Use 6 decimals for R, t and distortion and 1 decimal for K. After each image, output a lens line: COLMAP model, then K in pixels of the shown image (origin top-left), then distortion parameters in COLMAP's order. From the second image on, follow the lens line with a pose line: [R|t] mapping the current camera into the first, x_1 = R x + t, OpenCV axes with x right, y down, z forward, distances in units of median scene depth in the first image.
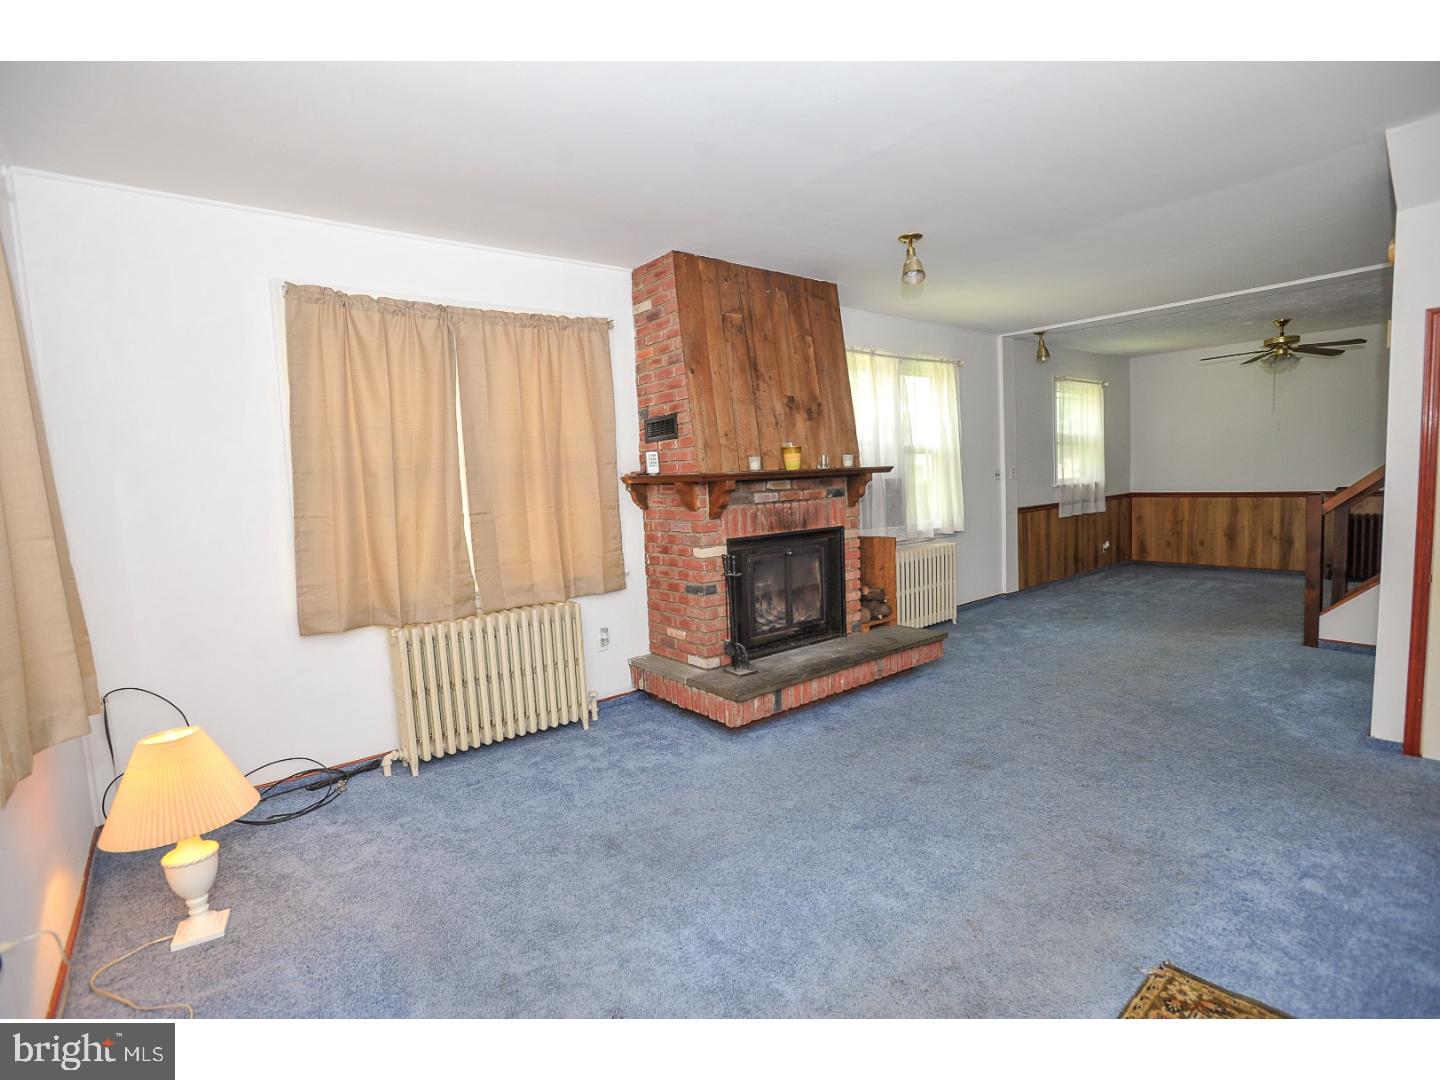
lens RADIAL K [[701.1, 0, 717.7], [0, 701.1, 544.4], [0, 0, 1]] dist [-0.073146, 0.038208]
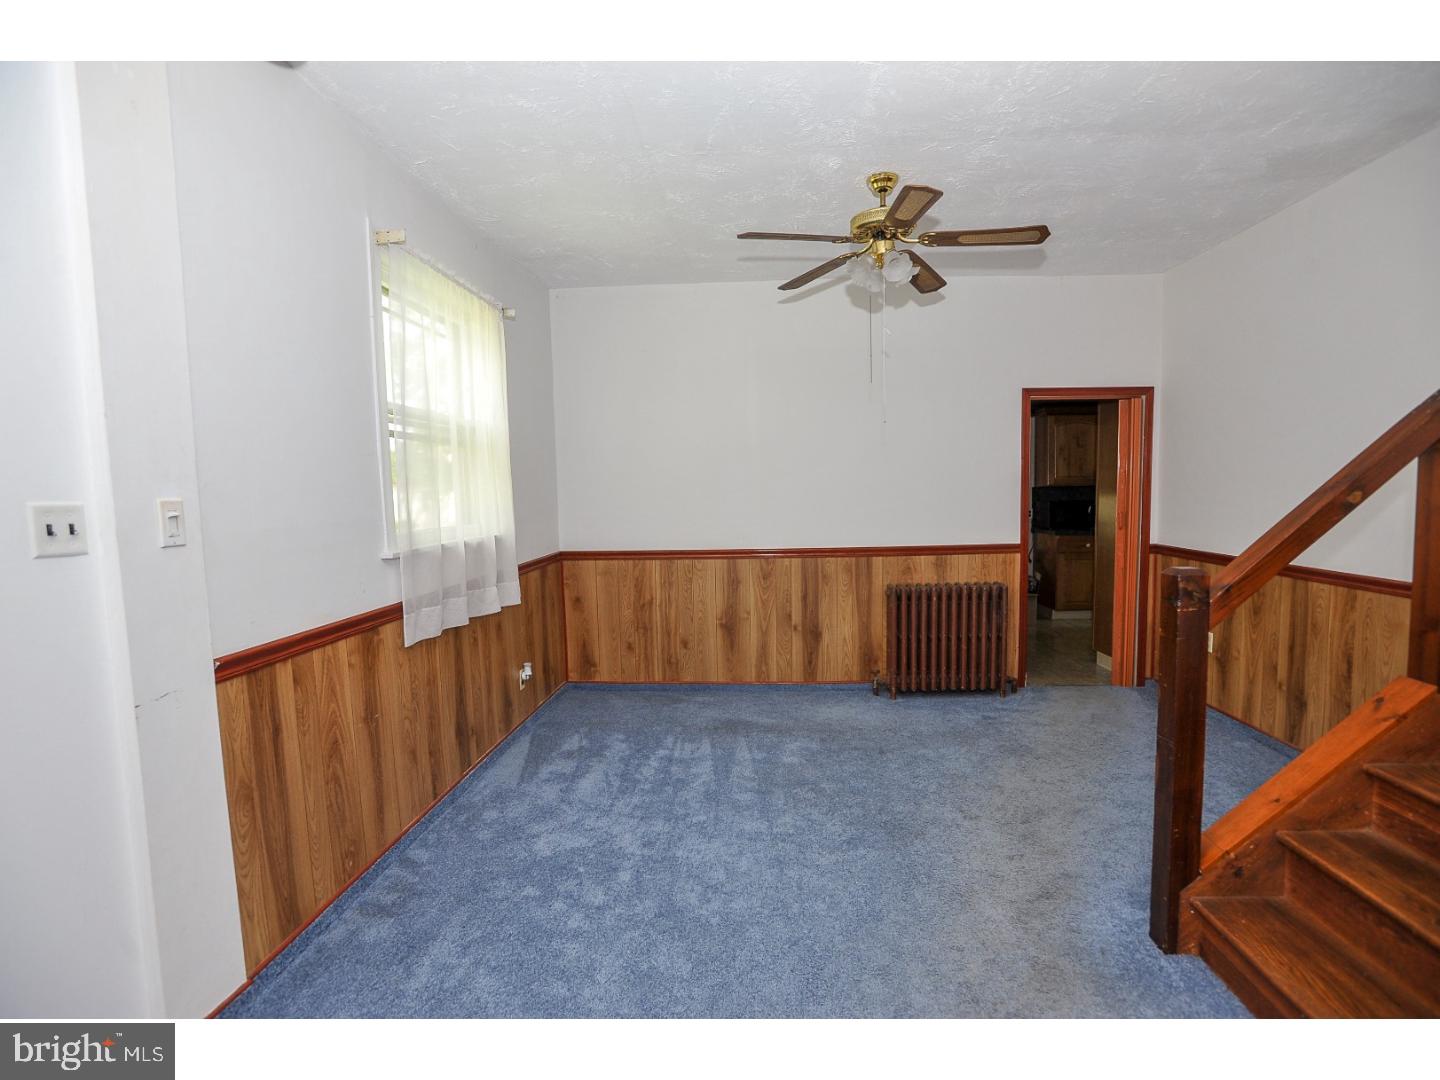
lens RADIAL K [[701.1, 0, 717.7], [0, 701.1, 544.4], [0, 0, 1]] dist [-0.073146, 0.038208]
pose [[0.682874, -0.026964, 0.730038, 4.334331], [0.062659, 0.997798, -0.021758, -0.895722], [-0.727844, 0.060601, 0.683060, 8.003172]]
